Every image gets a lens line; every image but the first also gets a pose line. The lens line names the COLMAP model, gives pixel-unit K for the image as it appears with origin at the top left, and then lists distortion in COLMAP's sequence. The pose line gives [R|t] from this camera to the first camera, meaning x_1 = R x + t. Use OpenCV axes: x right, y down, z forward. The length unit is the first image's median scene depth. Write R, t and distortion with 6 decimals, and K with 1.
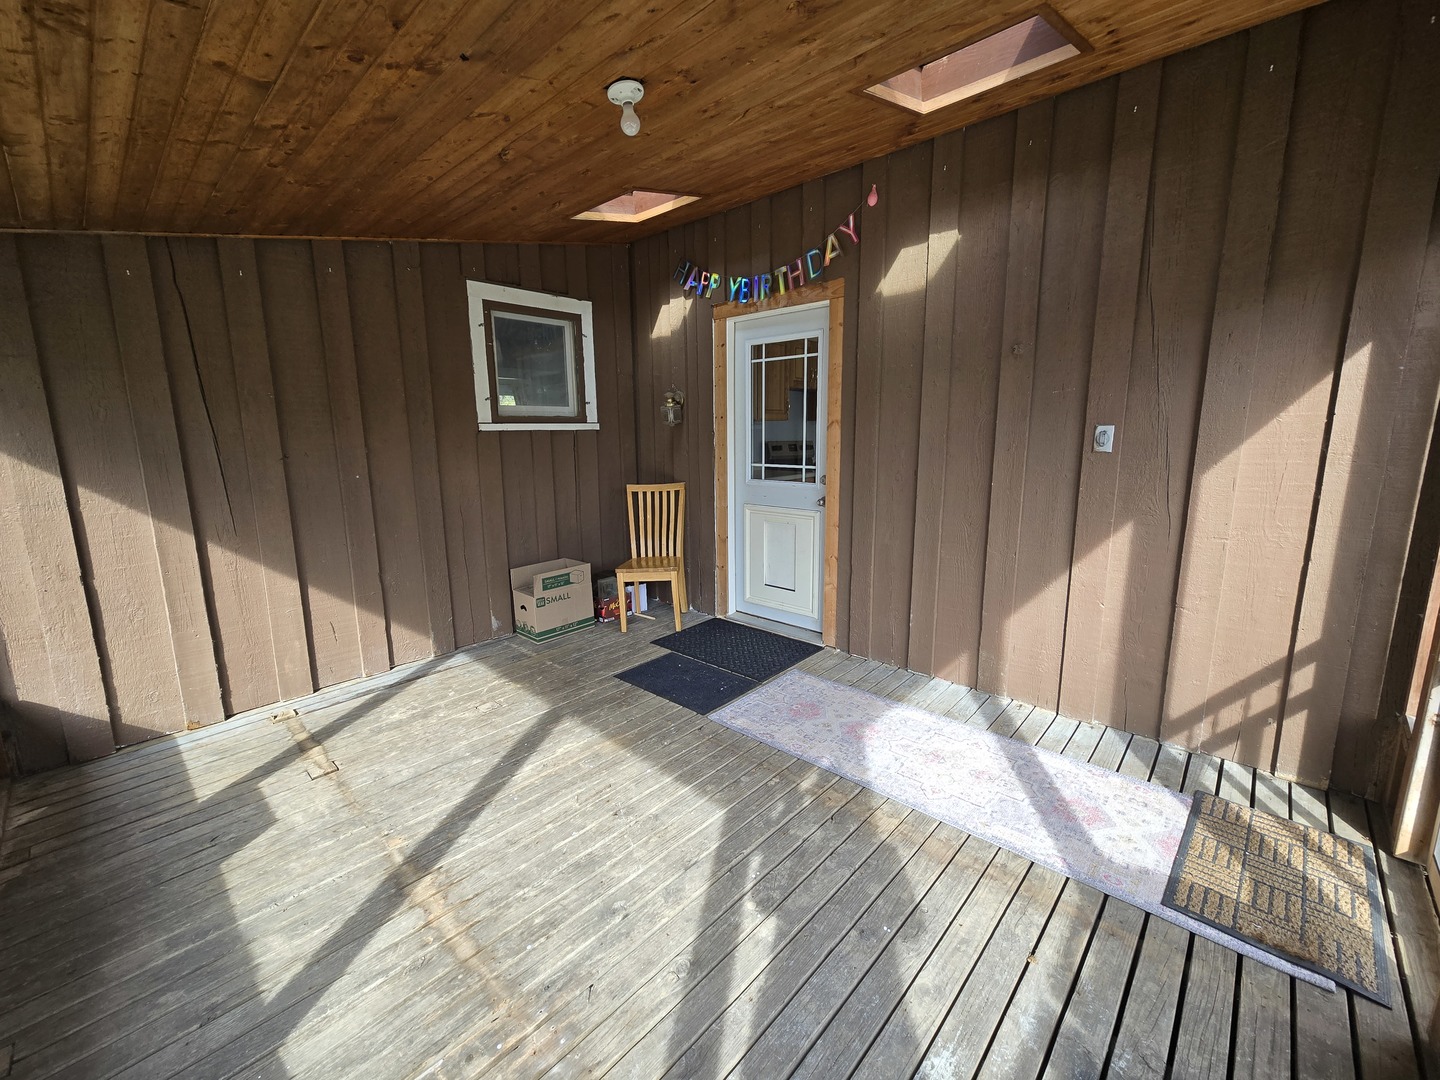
lens RADIAL K [[589.5, 0, 721.8], [0, 589.5, 528.8], [0, 0, 1]] dist [-0.000606, 0.000315]
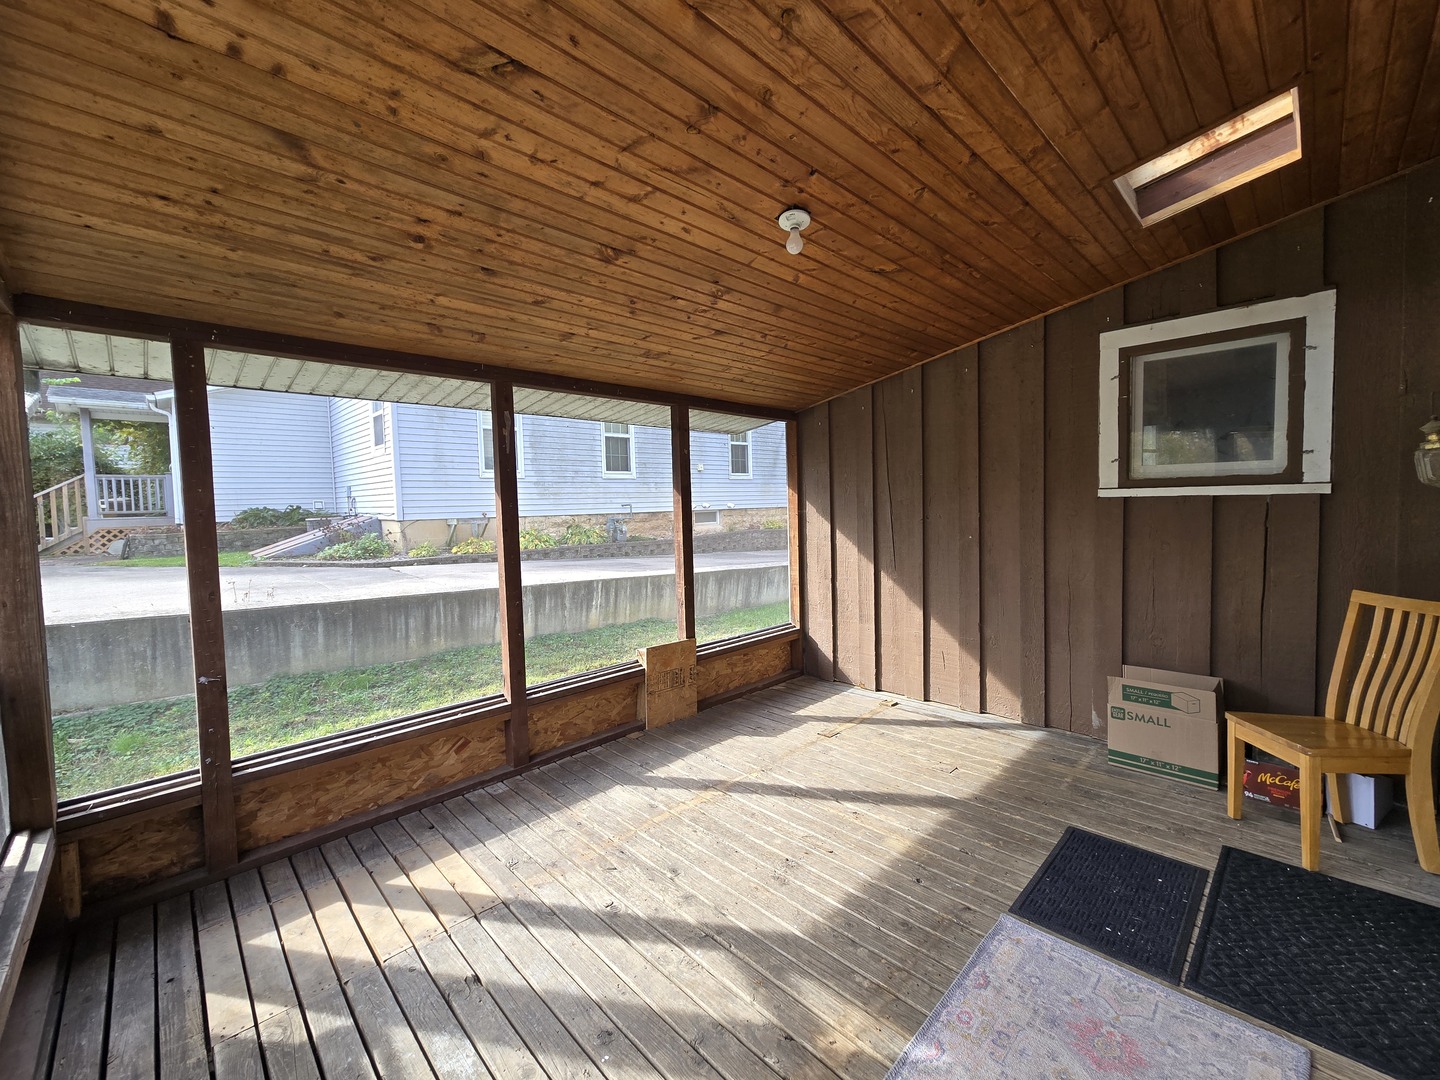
lens RADIAL K [[589.5, 0, 721.8], [0, 589.5, 528.8], [0, 0, 1]] dist [-0.000606, 0.000315]
pose [[-0.046026, 0.060878, -0.997083, 0.596678], [-0.143449, 0.987393, 0.066909, -0.116598], [0.988587, 0.146110, -0.036713, 0.573918]]
